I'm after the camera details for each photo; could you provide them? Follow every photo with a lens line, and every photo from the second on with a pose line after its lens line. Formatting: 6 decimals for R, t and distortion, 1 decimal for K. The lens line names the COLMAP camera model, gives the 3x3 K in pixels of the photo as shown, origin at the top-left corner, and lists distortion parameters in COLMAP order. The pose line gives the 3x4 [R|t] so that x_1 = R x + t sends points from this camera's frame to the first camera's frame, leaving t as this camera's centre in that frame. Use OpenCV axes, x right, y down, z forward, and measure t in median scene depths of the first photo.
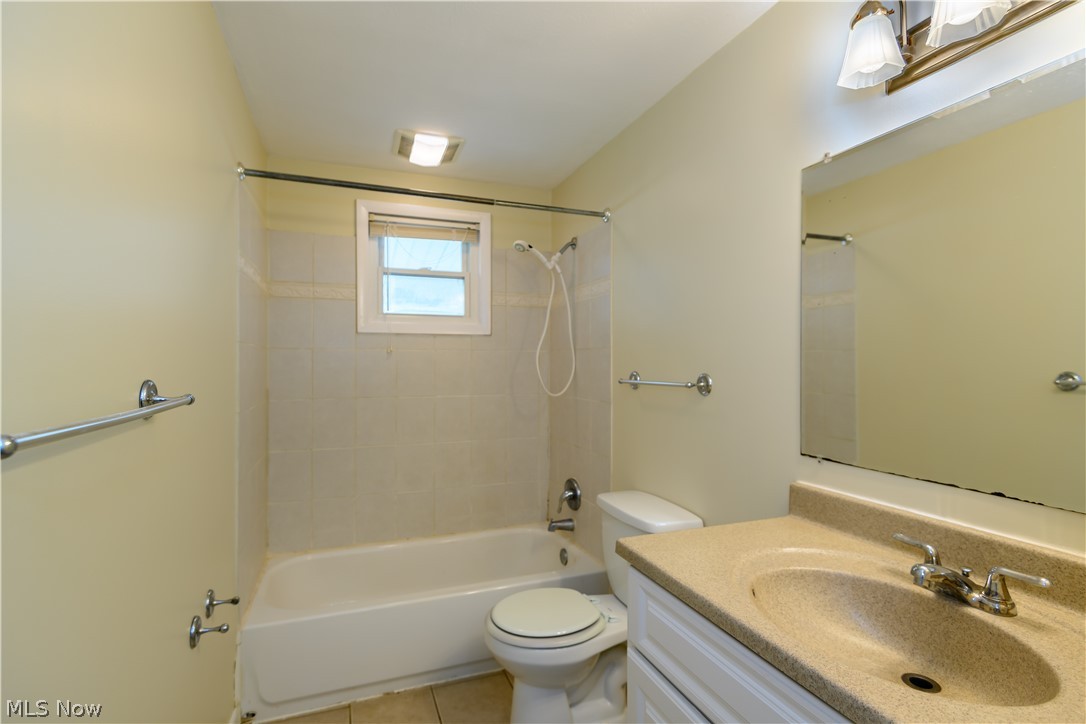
lens RADIAL K [[500.5, 0, 540.2], [0, 500.5, 359.2], [0, 0, 1]] dist [0.016691, -0.009401]
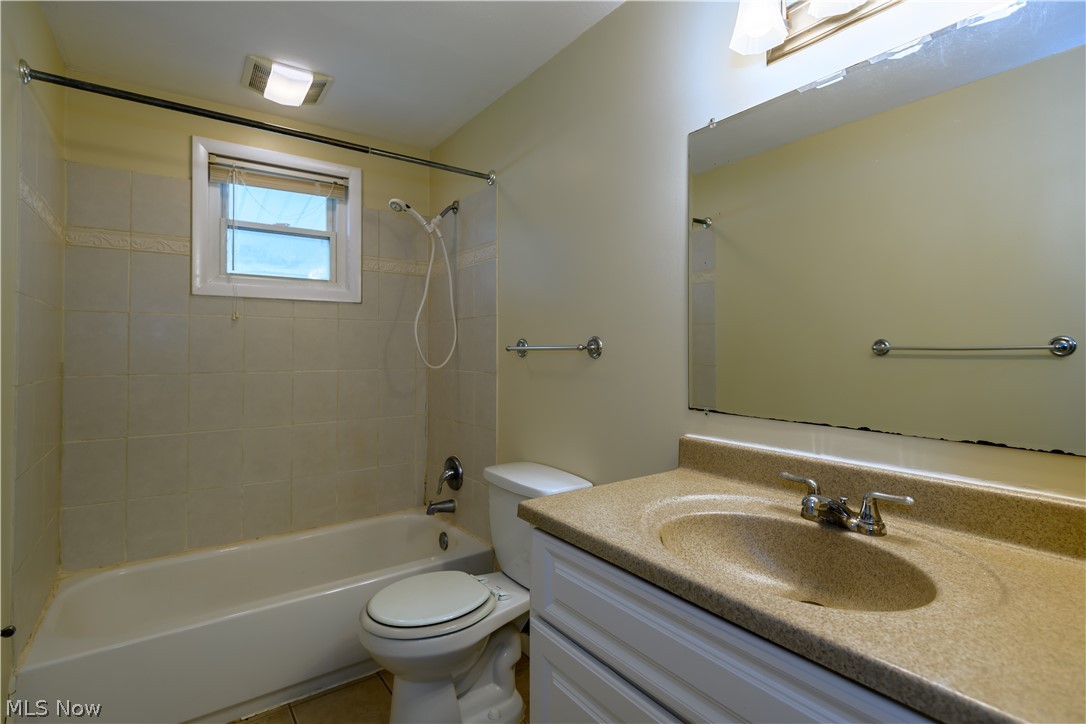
lens RADIAL K [[507.4, 0, 540.3], [0, 507.4, 340.1], [0, 0, 1]] dist [0.017384, -0.011621]
pose [[0.967039, 0.003977, 0.254597, -0.027006], [-0.000897, 0.999925, -0.012212, 0.040373], [-0.254626, 0.011581, 0.966970, 0.045557]]
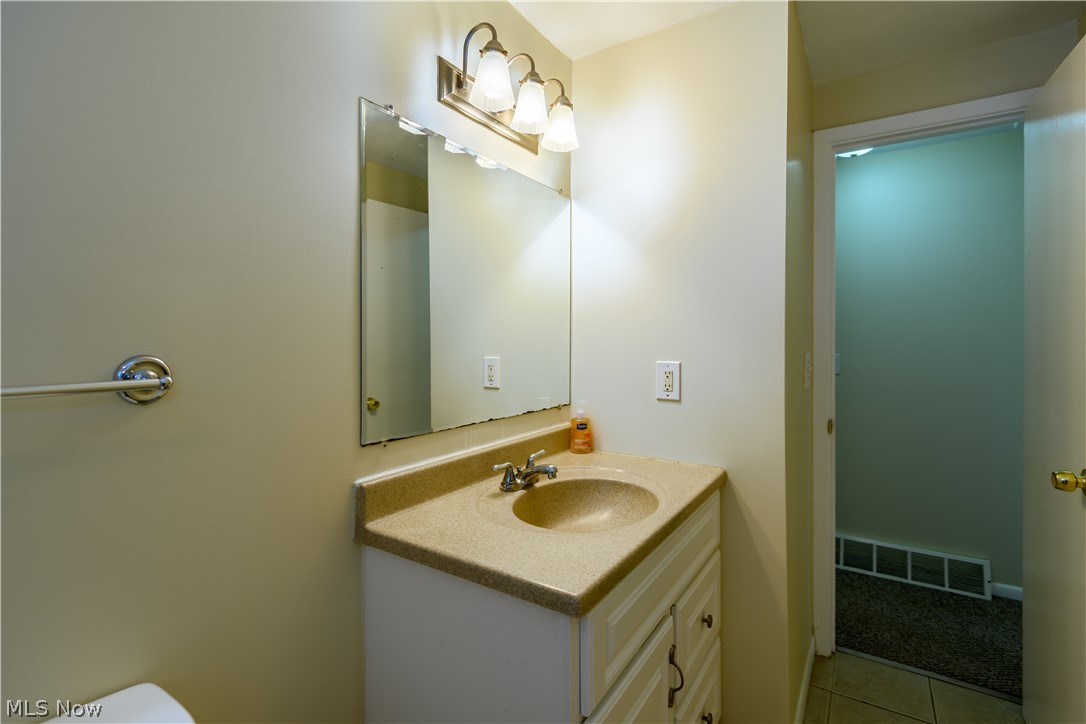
lens RADIAL K [[500.5, 0, 540.2], [0, 500.5, 359.2], [0, 0, 1]] dist [0.016691, -0.009401]
pose [[-0.579192, -0.026569, 0.814758, -0.192499], [-0.003330, 0.999538, 0.030227, 0.016384], [-0.815184, 0.014794, -0.579012, 0.797584]]
